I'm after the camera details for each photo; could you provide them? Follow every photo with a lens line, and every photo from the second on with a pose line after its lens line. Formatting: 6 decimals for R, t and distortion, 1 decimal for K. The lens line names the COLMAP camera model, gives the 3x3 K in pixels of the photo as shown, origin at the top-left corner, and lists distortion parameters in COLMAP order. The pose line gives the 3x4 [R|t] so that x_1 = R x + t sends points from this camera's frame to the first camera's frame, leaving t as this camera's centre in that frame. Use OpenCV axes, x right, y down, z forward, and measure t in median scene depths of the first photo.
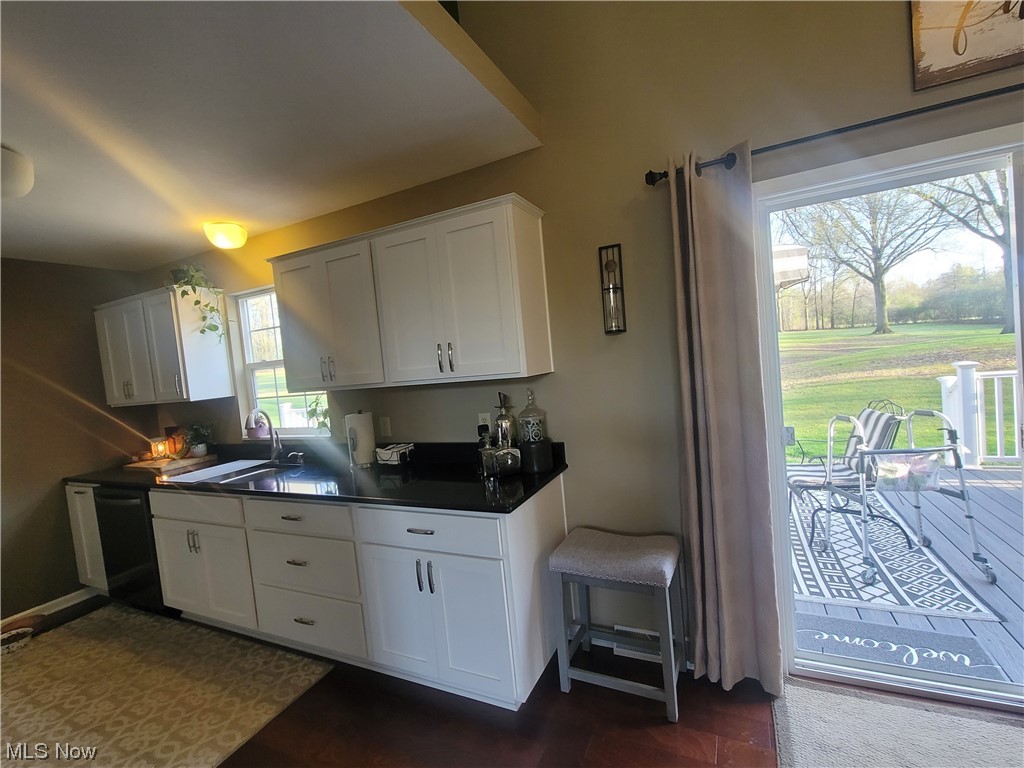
lens RADIAL K [[464.1, 0, 508.9], [0, 464.1, 385.1], [0, 0, 1]] dist [0.003075, 0.000041]
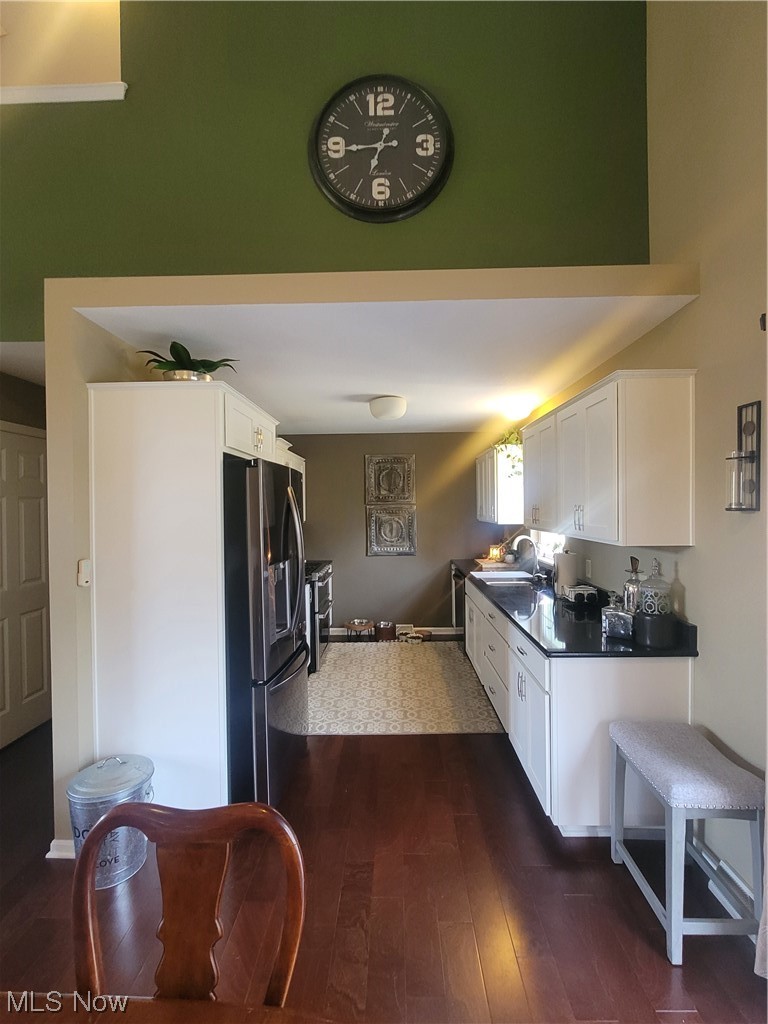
lens RADIAL K [[465.9, 0, 384.1], [0, 465.9, 511.6], [0, 0, 1]] dist [-0.001503, -0.000067]
pose [[0.416980, 0.098633, -0.903548, 0.663536], [-0.076262, 0.994386, 0.073355, -0.115786], [0.905711, 0.038319, 0.422161, 0.078661]]
